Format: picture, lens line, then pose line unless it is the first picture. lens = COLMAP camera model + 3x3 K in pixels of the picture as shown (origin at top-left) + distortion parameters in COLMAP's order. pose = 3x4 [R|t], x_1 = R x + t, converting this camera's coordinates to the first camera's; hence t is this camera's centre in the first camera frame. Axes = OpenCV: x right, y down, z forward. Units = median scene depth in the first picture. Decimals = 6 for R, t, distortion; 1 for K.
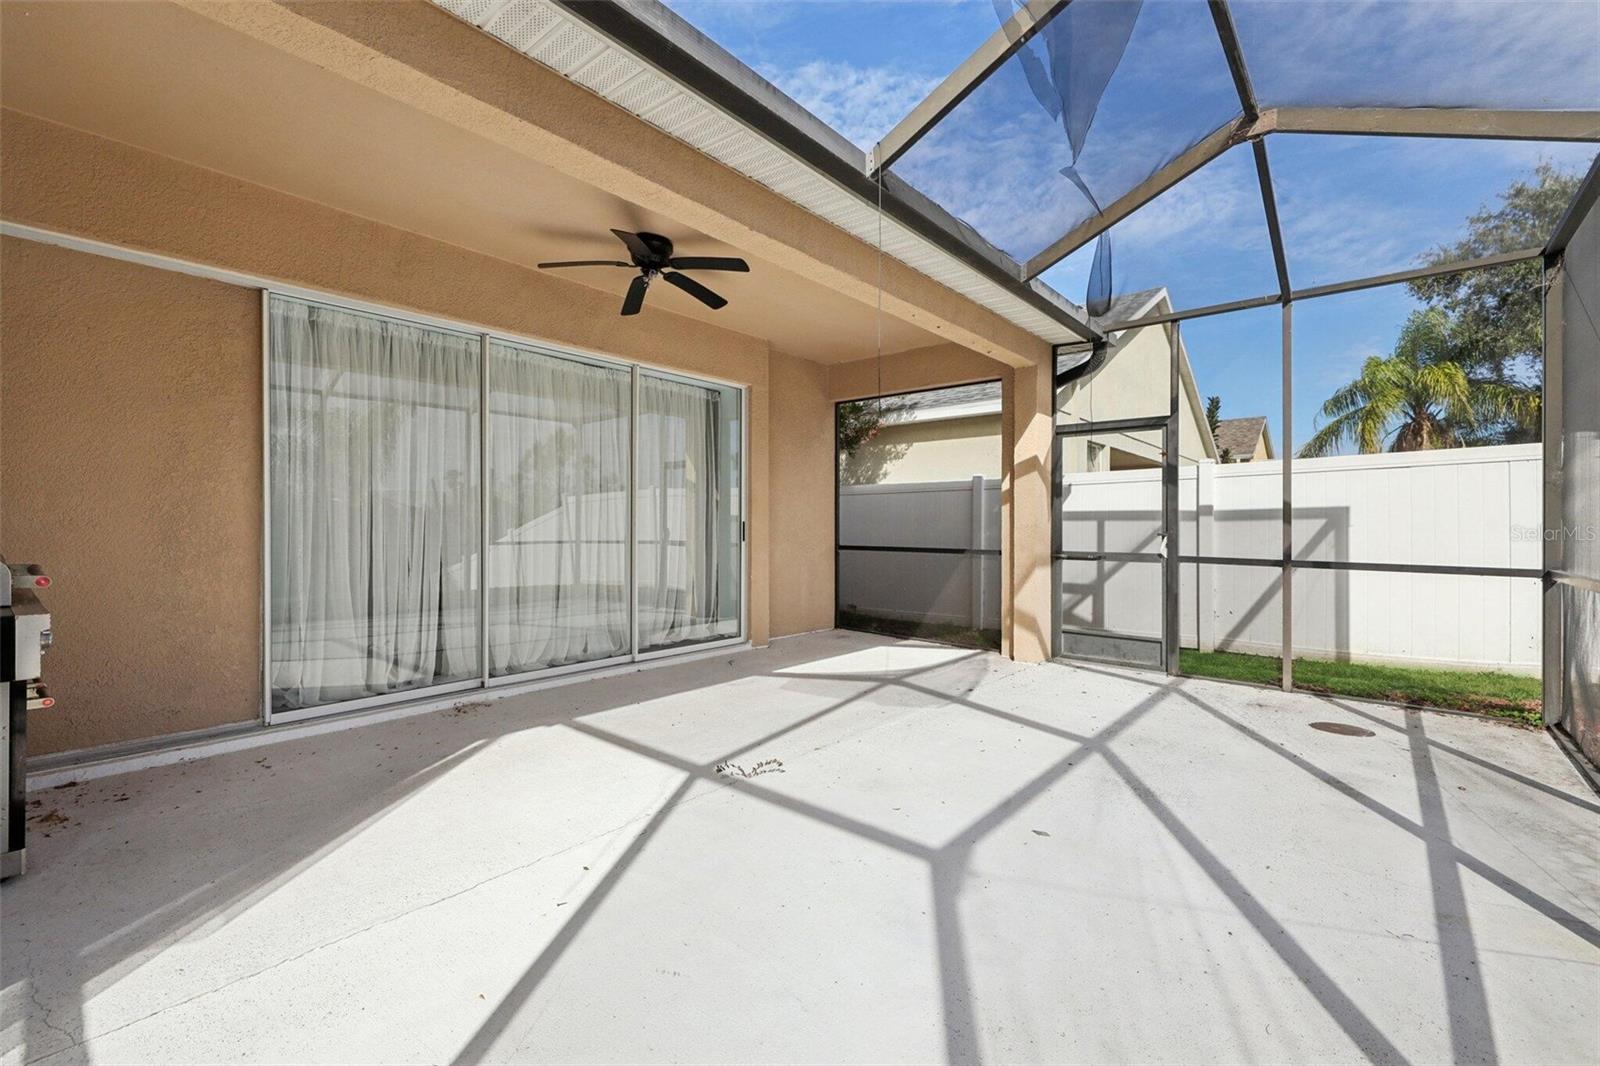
lens RADIAL K [[682.9, 0, 800.4], [0, 682.9, 531.4], [0, 0, 1]] dist [0.011342, 0.000075]
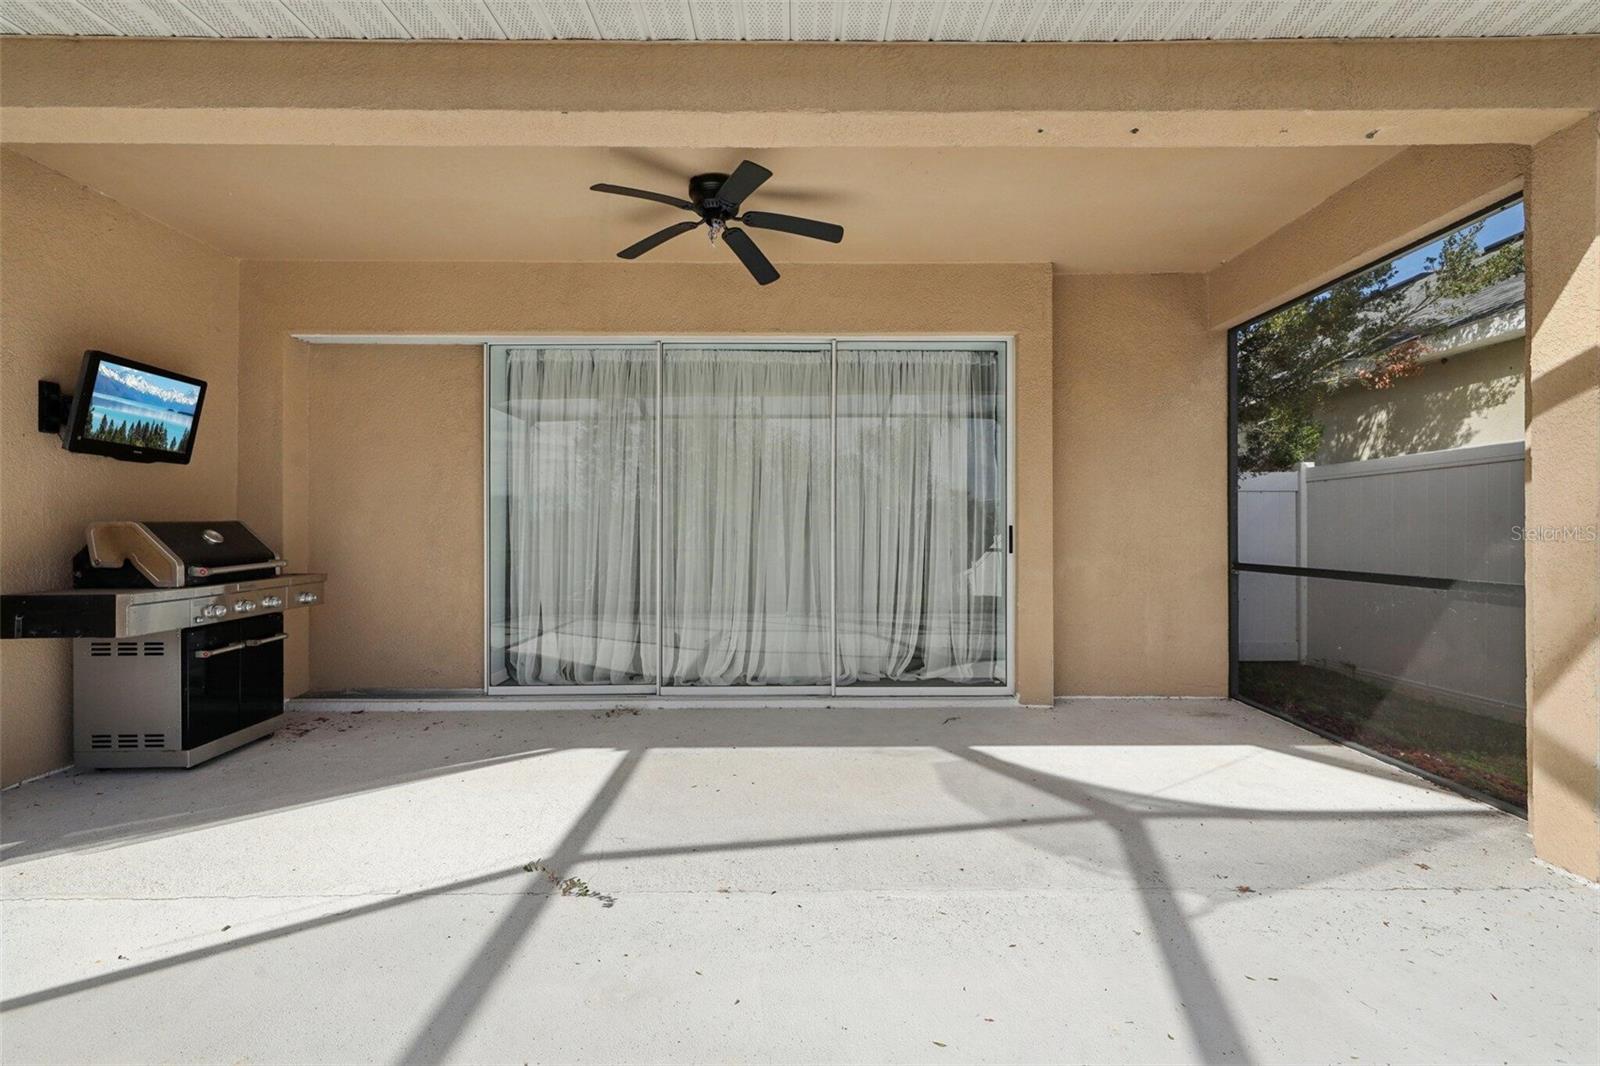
lens RADIAL K [[682.9, 0, 801.1], [0, 682.9, 527.7], [0, 0, 1]] dist [0.011342, 0.000075]
pose [[0.654083, -0.007050, -0.756390, 0.386226], [-0.002719, 0.999928, -0.011671, -0.003867], [0.756418, 0.009690, 0.654017, 0.452931]]
